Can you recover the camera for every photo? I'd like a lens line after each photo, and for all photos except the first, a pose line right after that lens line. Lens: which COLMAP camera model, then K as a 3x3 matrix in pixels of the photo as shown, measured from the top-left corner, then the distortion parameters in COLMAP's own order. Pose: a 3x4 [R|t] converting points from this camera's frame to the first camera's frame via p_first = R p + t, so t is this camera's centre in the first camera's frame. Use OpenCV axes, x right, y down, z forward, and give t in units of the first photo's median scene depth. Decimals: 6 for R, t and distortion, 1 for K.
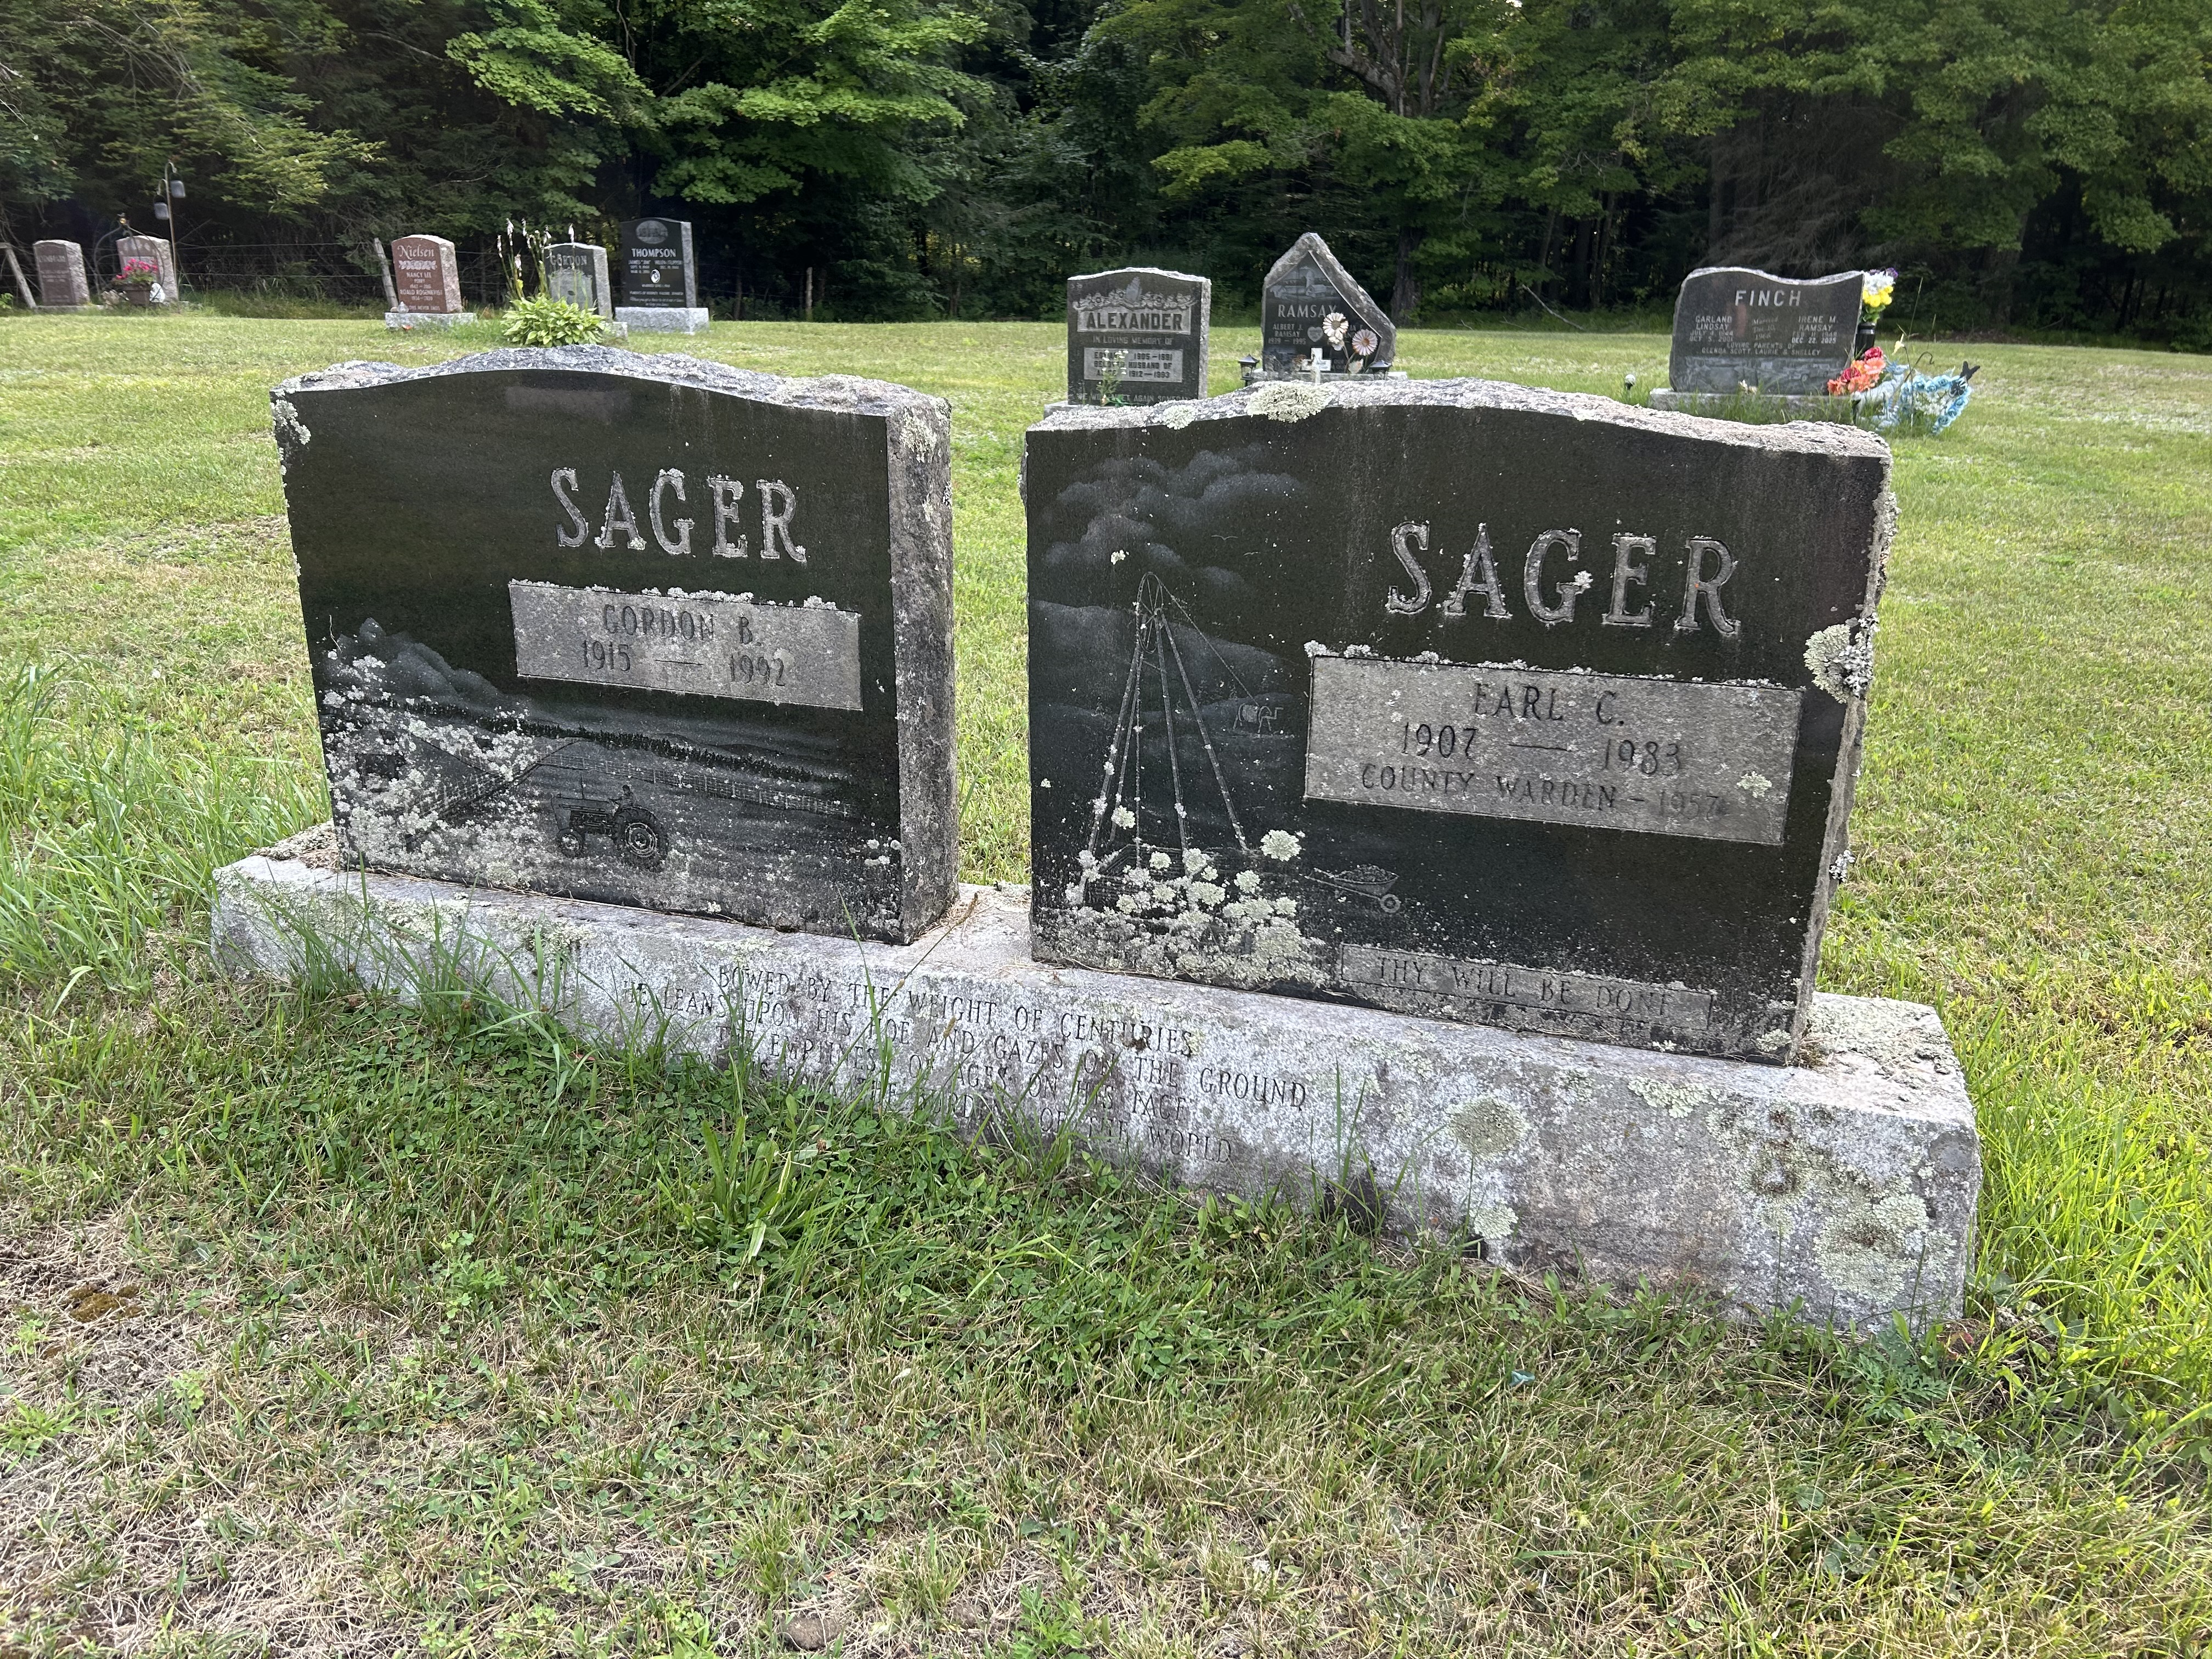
lens RADIAL K [[1670.1, 0, 1086.6], [0, 1670.1, 847.1], [0, 0, 1]] dist [0.069287, -0.081840]
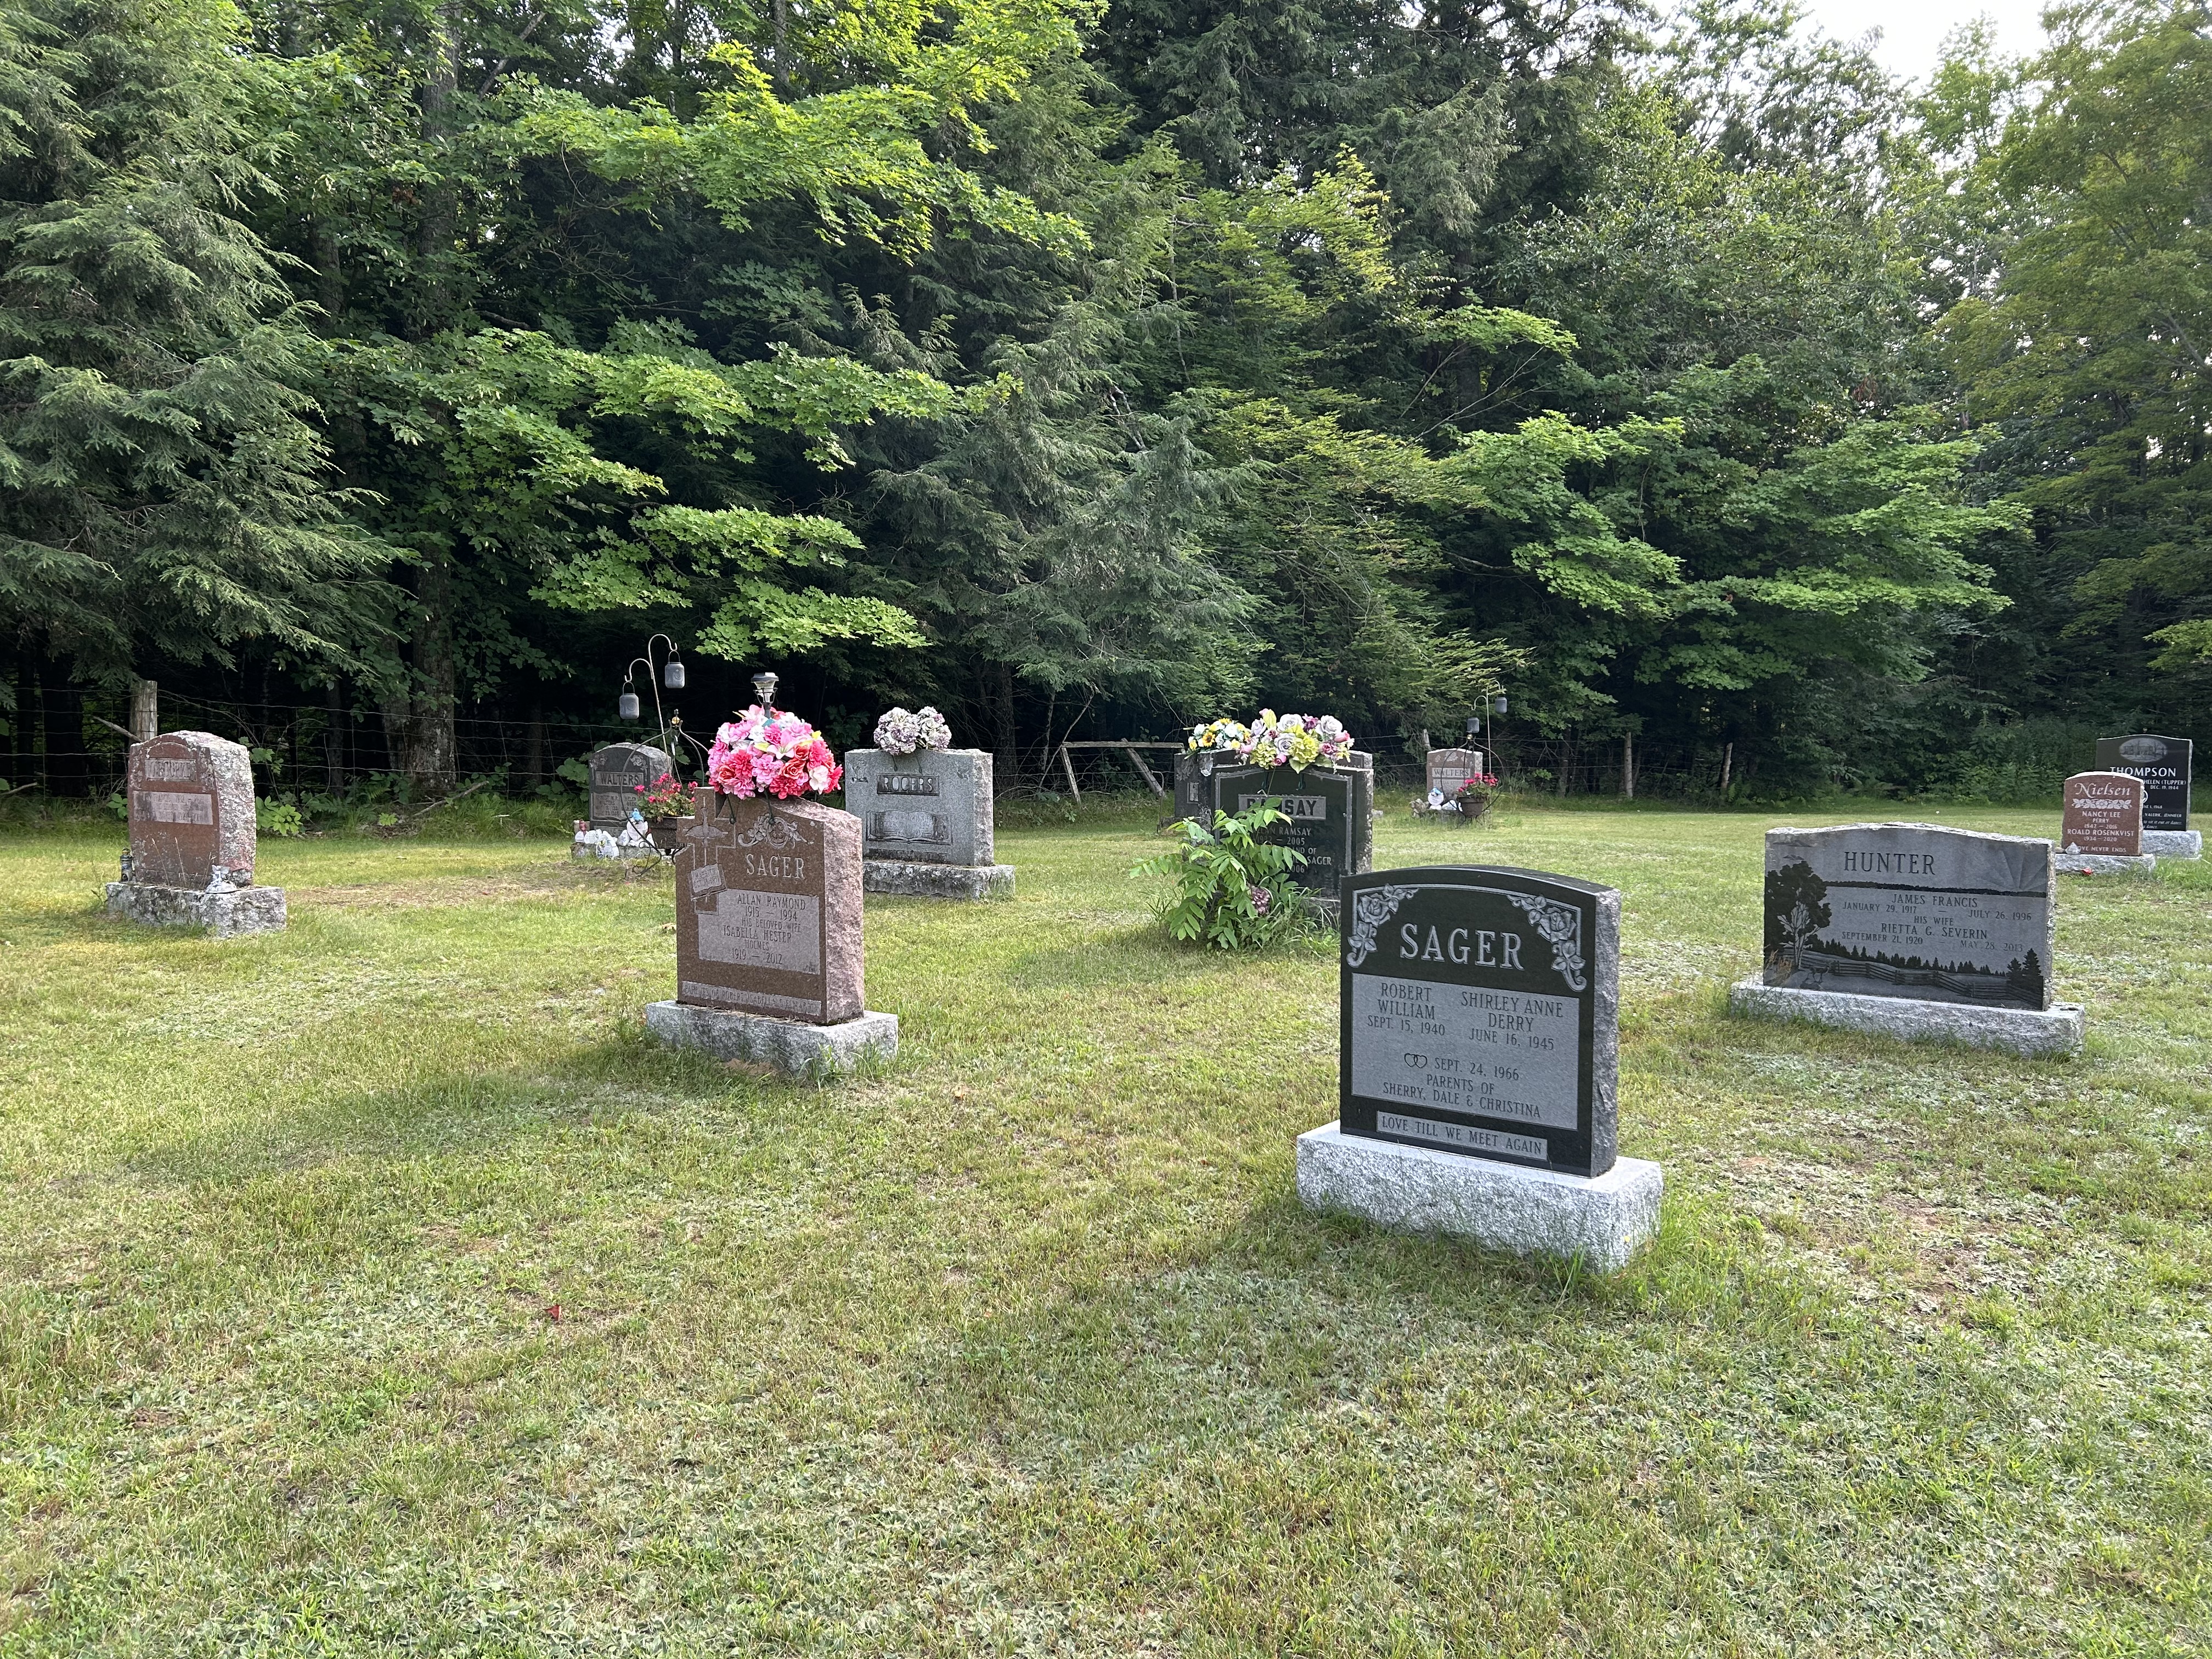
lens RADIAL K [[1684.2, 0, 1087.8], [0, 1684.2, 819.8], [0, 0, 1]] dist [0.066740, -0.087432]
pose [[0.950521, 0.012120, -0.310424, -3.902618], [-0.094191, 0.963447, -0.250795, -0.359560], [0.296037, 0.267625, 0.916918, 0.059157]]
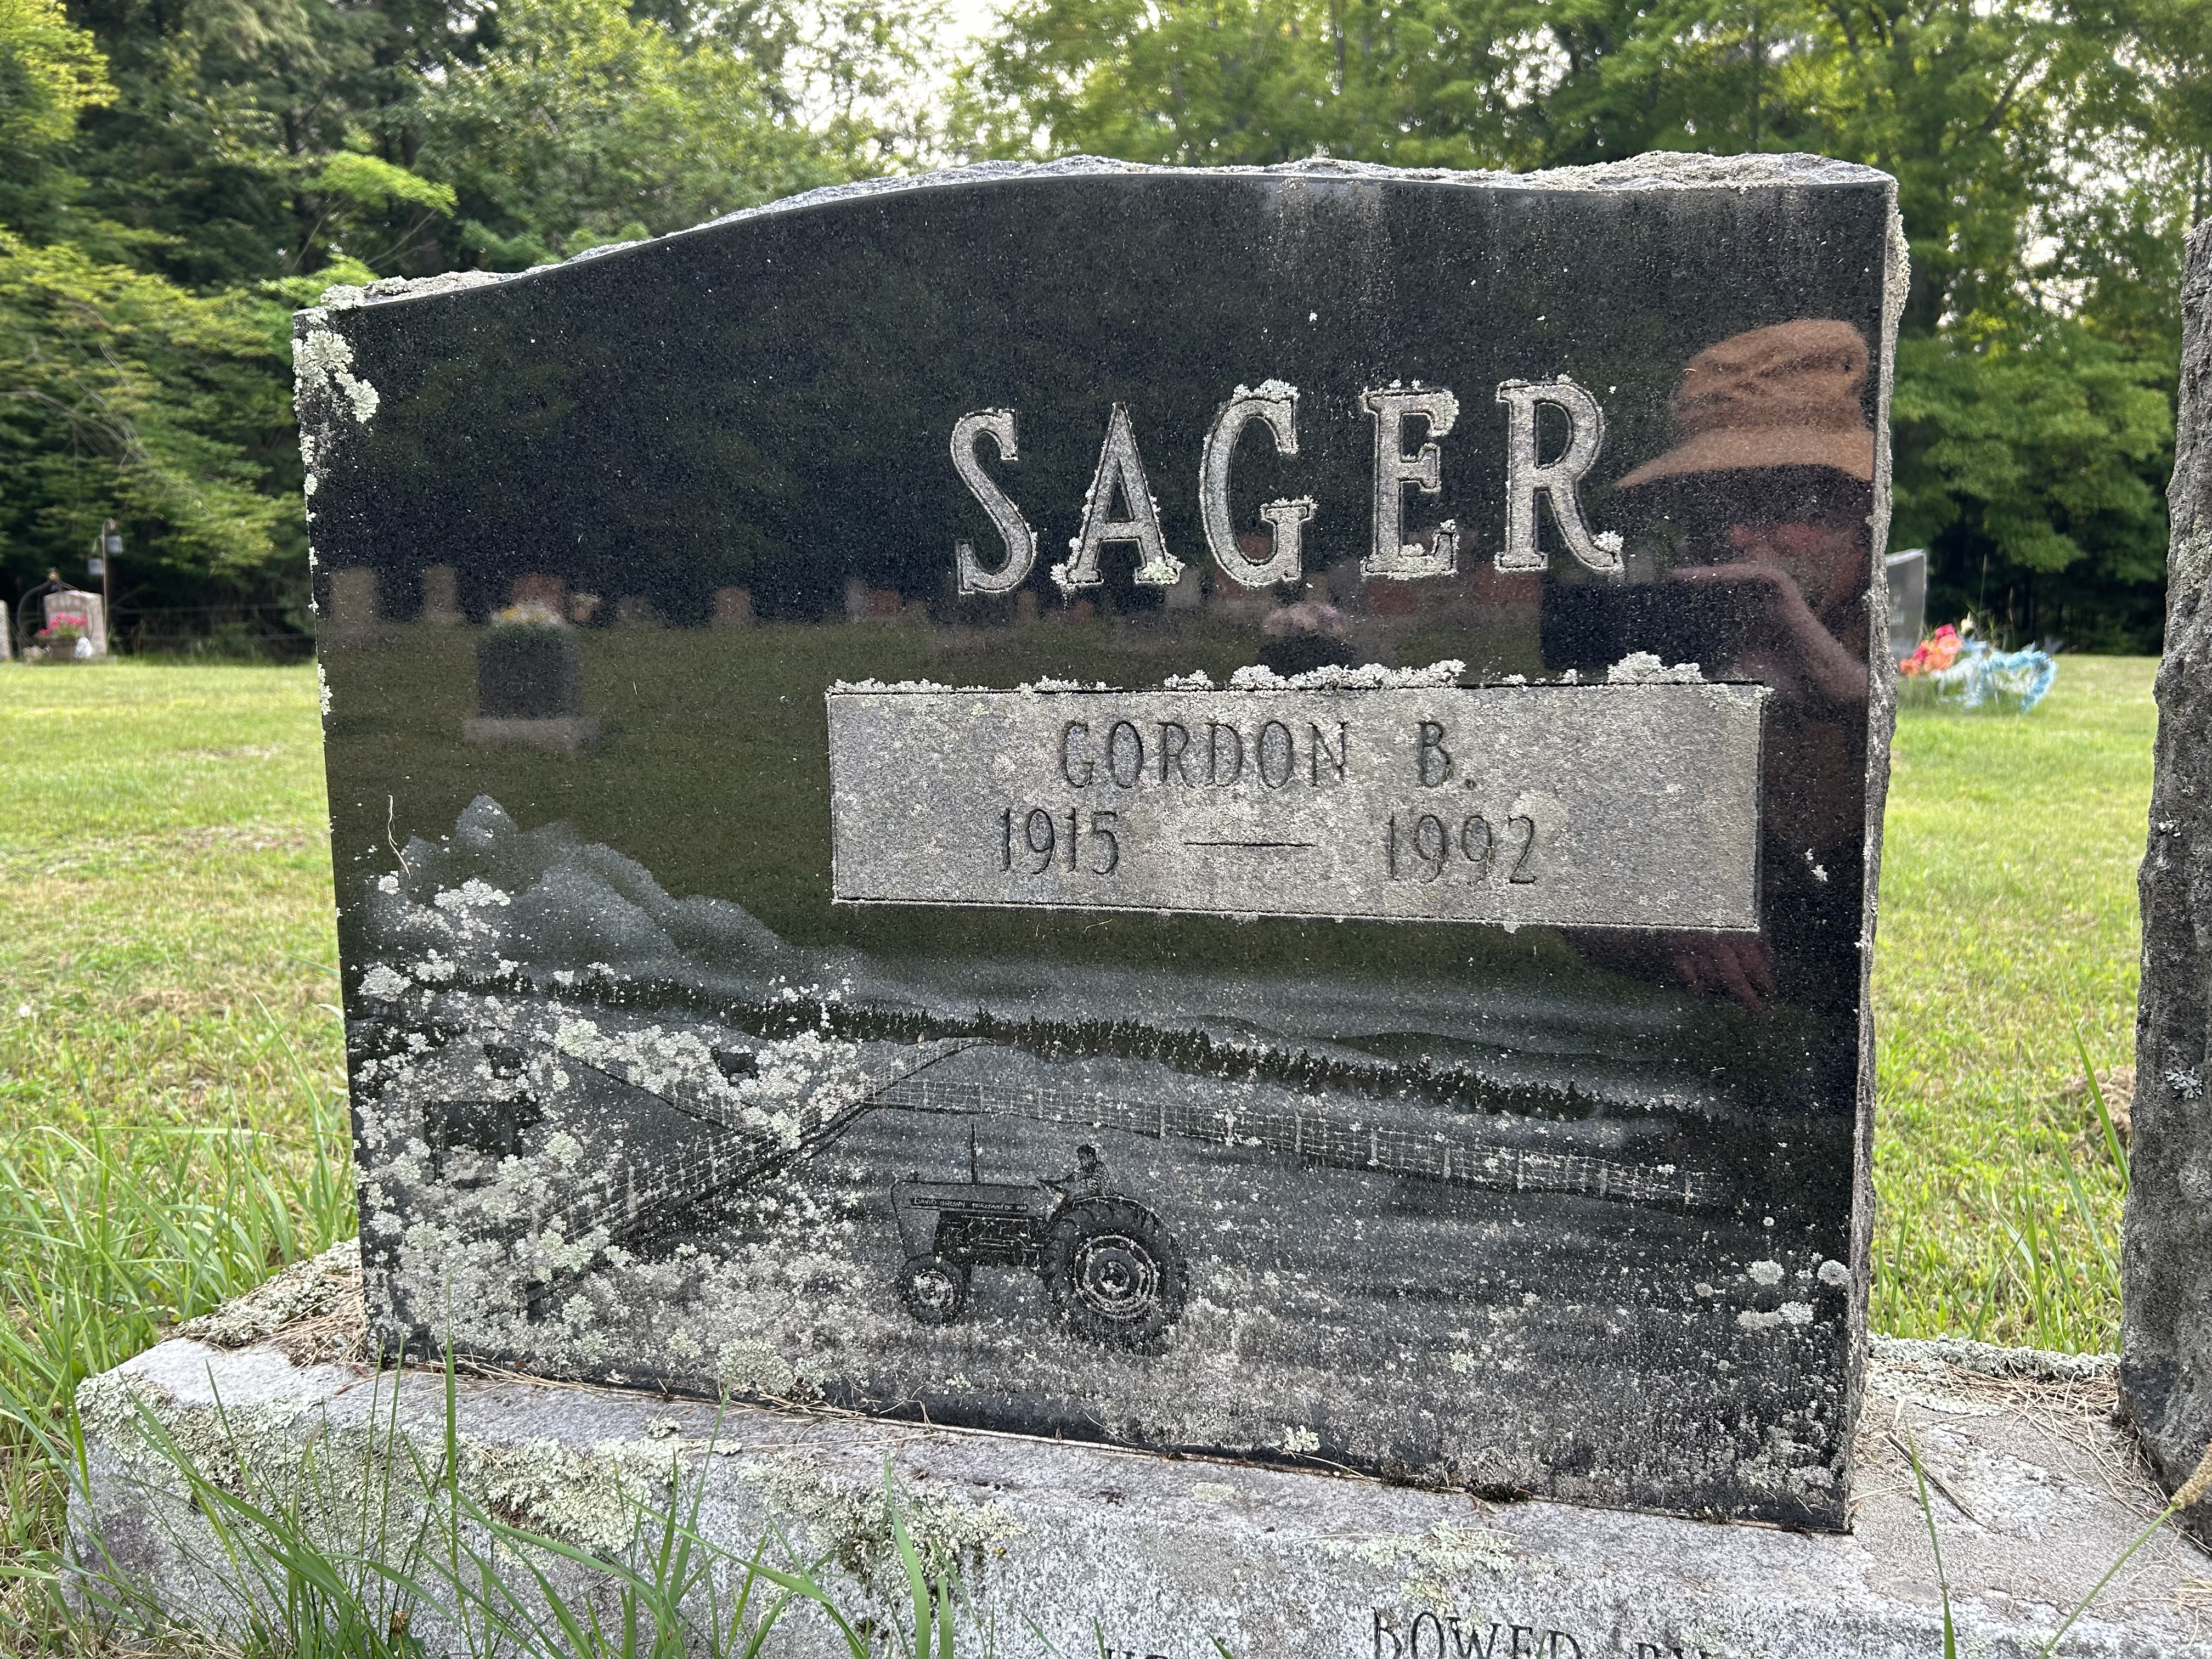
lens RADIAL K [[1684.2, 0, 1087.8], [0, 1684.2, 819.8], [0, 0, 1]] dist [0.066740, -0.087432]
pose [[0.998385, -0.031896, 0.047011, -0.291054], [0.041323, 0.975594, -0.215658, -0.025164], [-0.038985, 0.217253, 0.975337, 0.563723]]
